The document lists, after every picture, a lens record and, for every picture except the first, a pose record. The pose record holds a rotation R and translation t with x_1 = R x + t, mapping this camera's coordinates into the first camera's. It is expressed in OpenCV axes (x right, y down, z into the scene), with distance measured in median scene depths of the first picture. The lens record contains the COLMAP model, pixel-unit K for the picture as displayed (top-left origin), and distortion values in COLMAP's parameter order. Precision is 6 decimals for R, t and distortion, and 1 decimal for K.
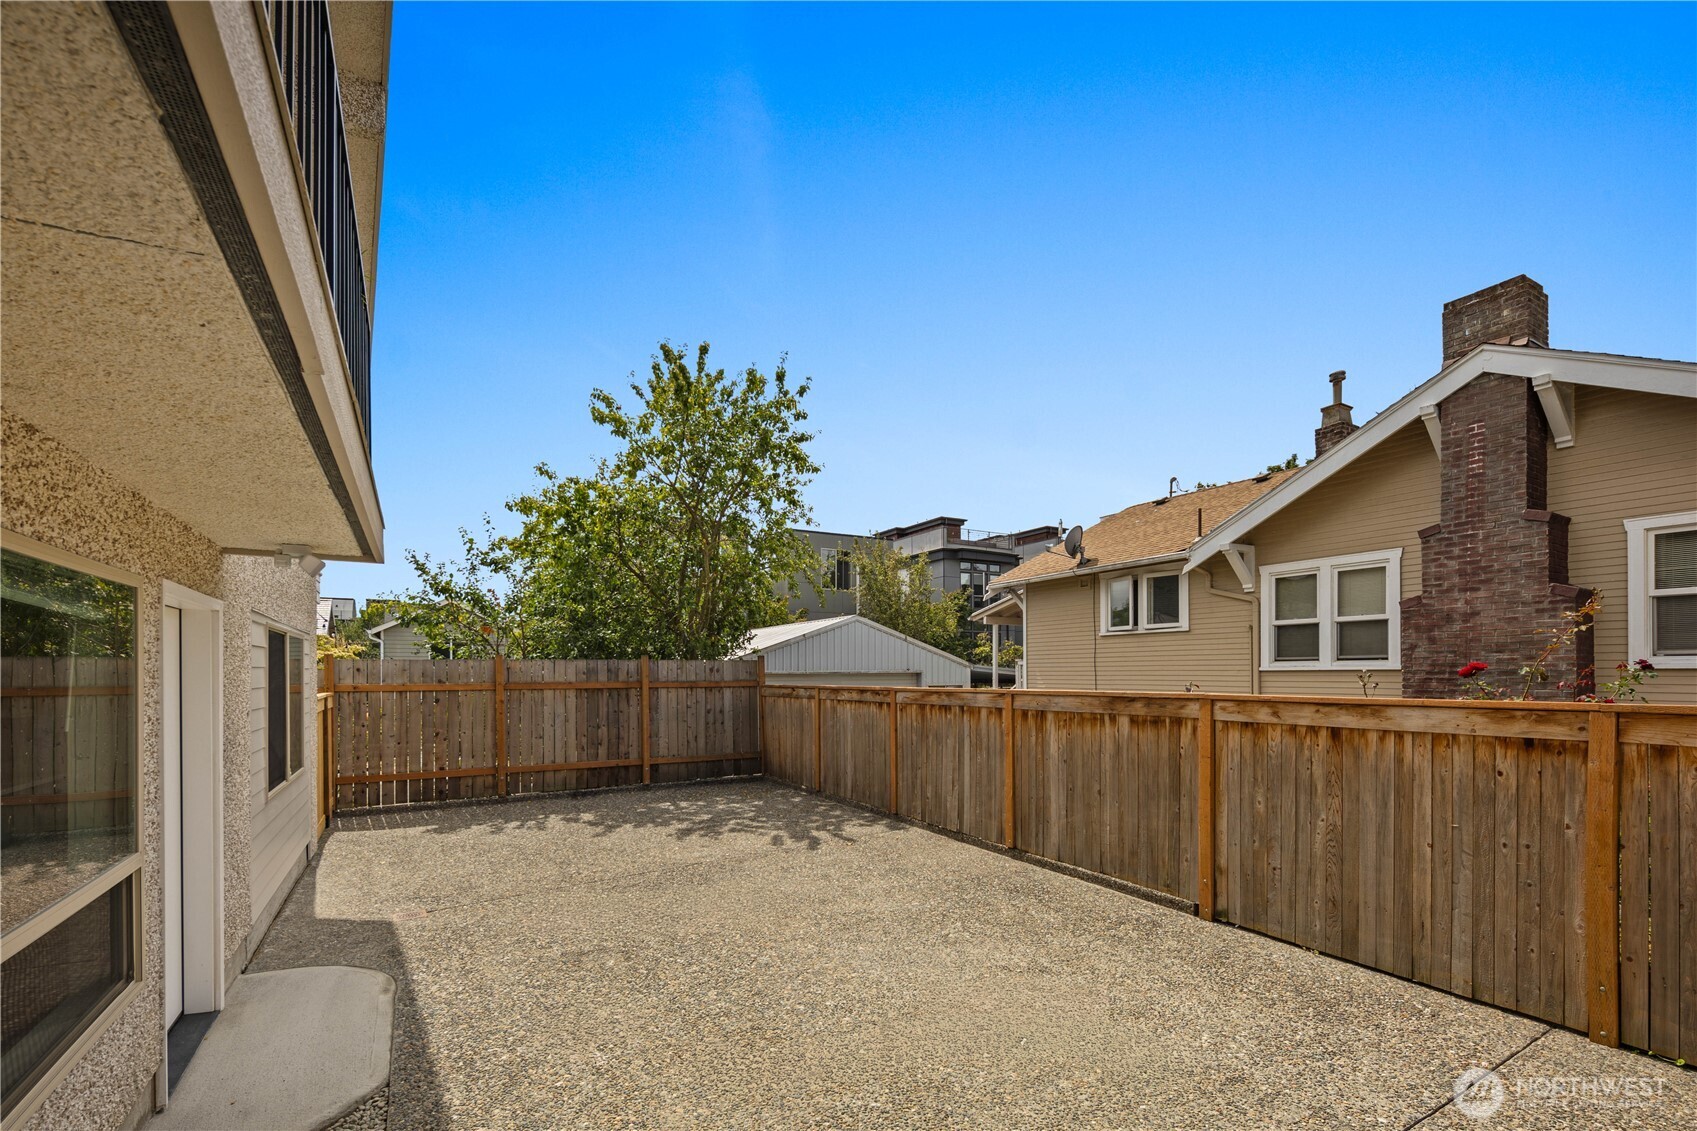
lens RADIAL K [[742.0, 0, 843.5], [0, 742.0, 664.7], [0, 0, 1]] dist [0.007678, -0.002335]
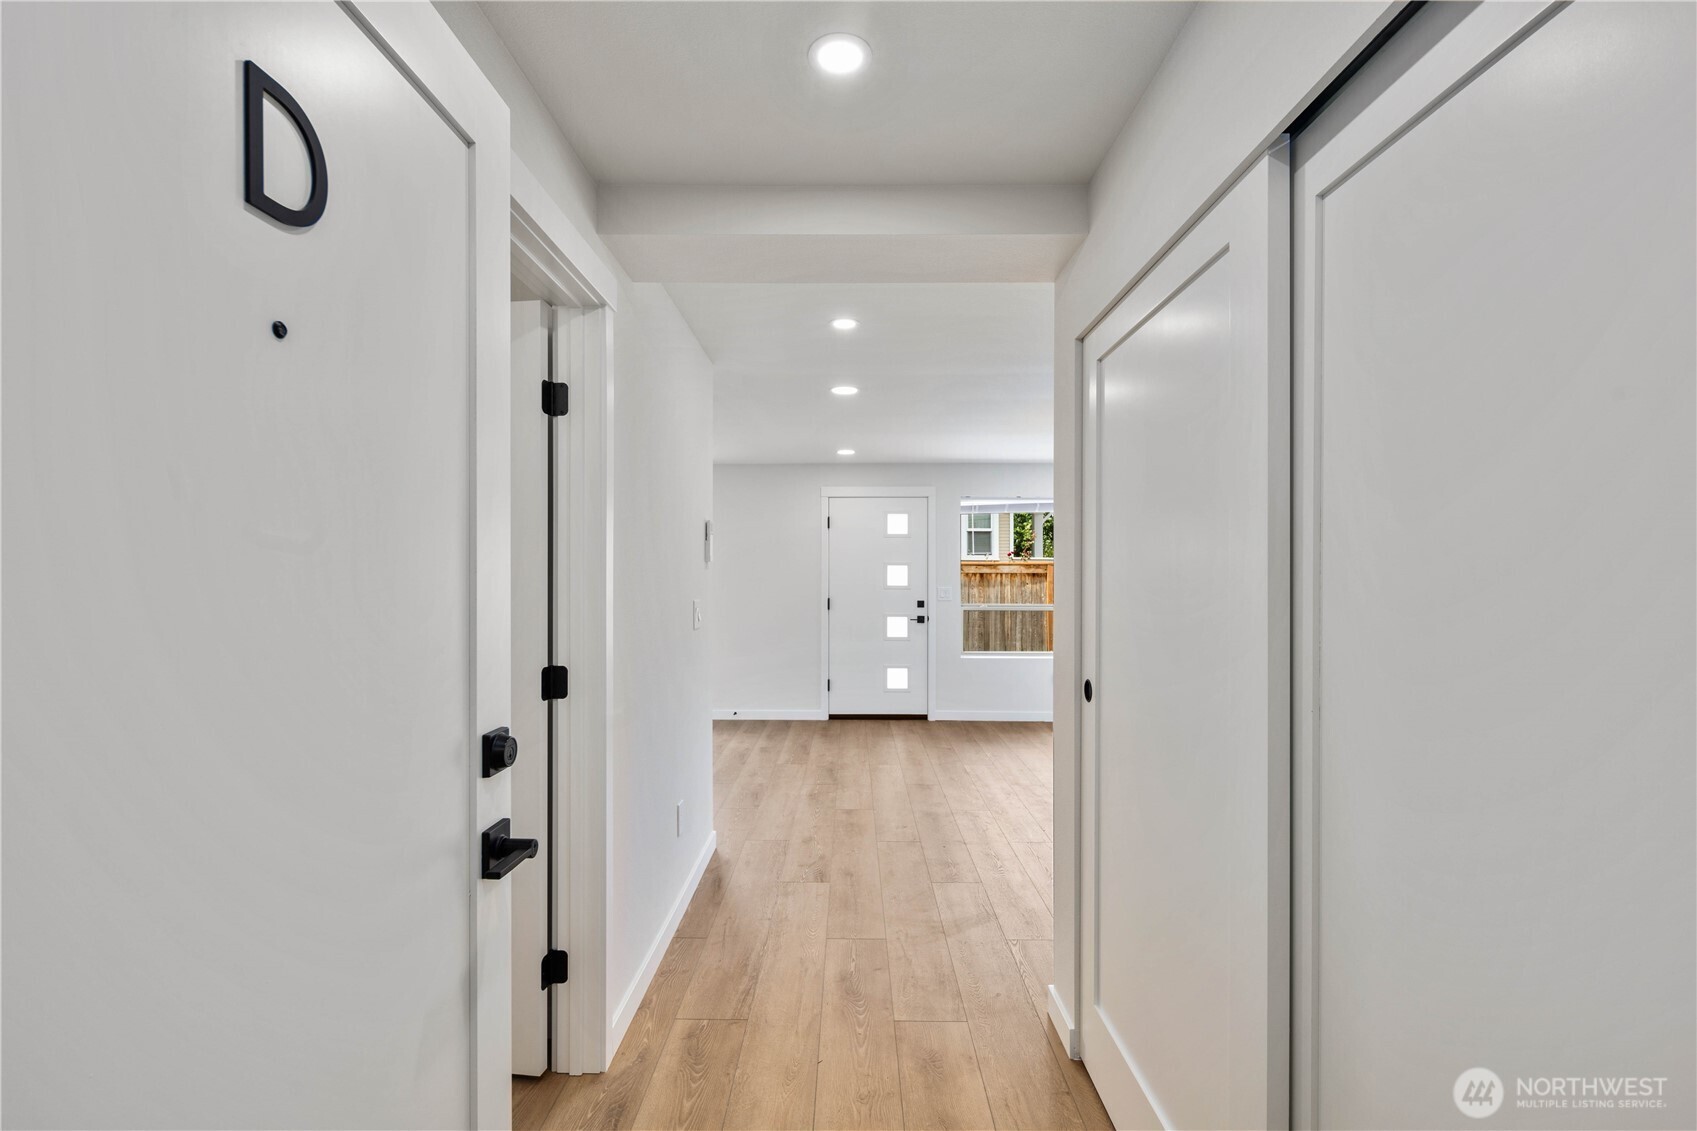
lens RADIAL K [[742.0, 0, 837.4], [0, 742.0, 570.9], [0, 0, 1]] dist [0.007678, -0.002335]
pose [[0.498051, 0.009636, 0.867094, -1.083615], [-0.010404, 0.999933, -0.005136, 0.050355], [-0.867085, -0.006463, 0.498118, 0.033841]]
